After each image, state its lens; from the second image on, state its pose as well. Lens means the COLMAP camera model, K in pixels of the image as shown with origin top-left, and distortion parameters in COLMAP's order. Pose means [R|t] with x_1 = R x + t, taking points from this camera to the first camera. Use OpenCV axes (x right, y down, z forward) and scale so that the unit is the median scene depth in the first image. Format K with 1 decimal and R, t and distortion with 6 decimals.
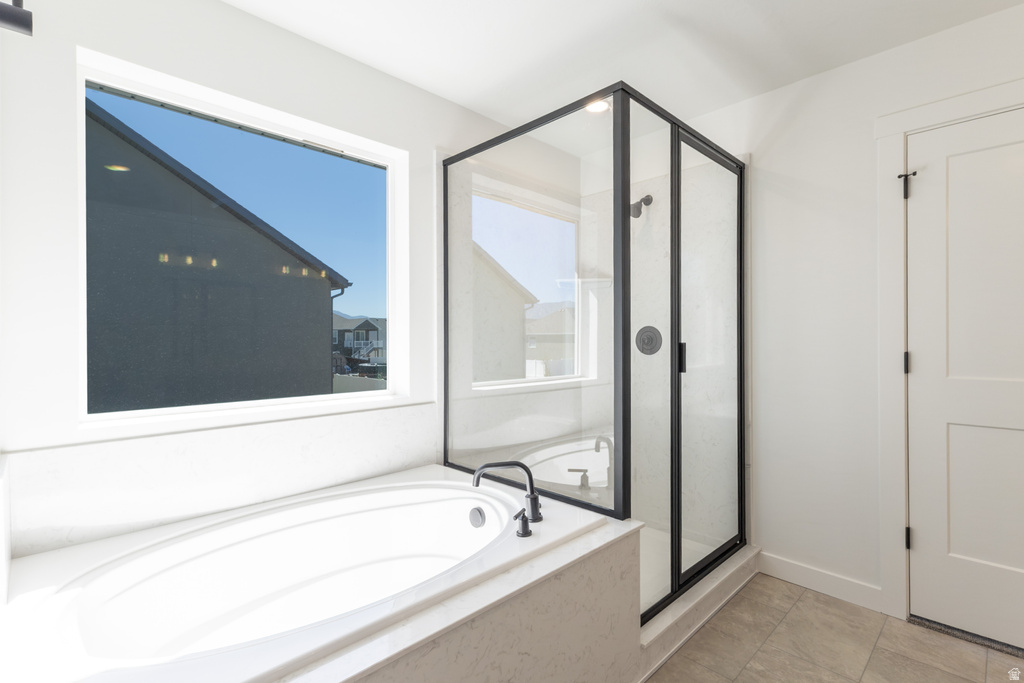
lens RADIAL K [[476.3, 0, 505.5], [0, 476.3, 343.8], [0, 0, 1]] dist [0.013078, -0.004177]
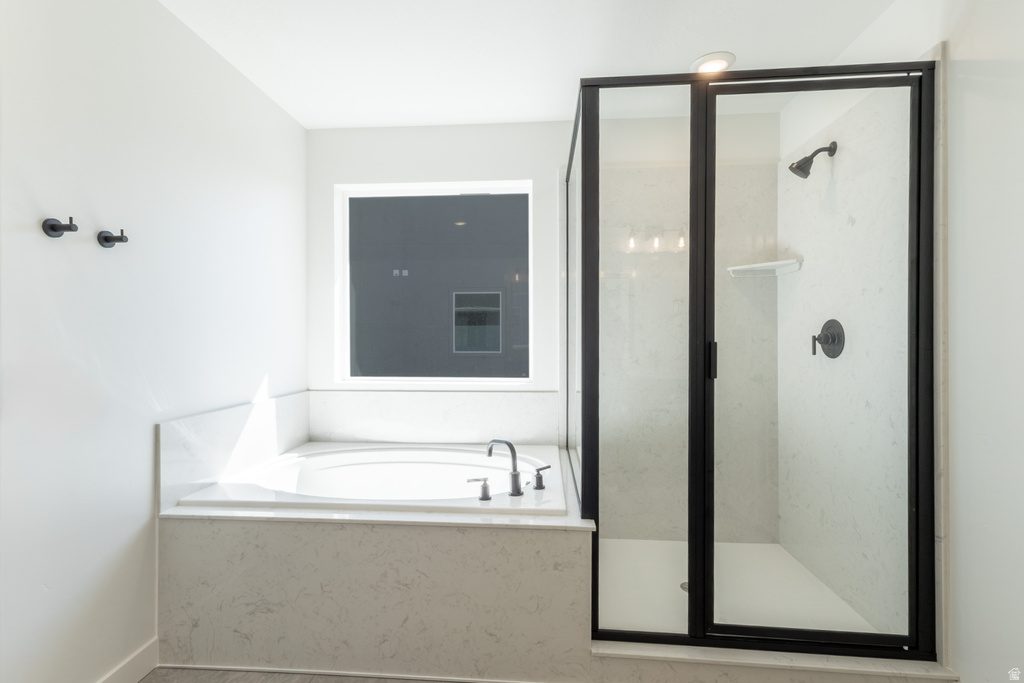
lens RADIAL K [[476.3, 0, 503.5], [0, 476.3, 338.3], [0, 0, 1]] dist [0.013078, -0.004177]
pose [[0.658975, 0.006541, -0.752137, 0.757446], [-0.007305, 0.999971, 0.002296, -0.008076], [0.752130, 0.003982, 0.659003, 0.184715]]
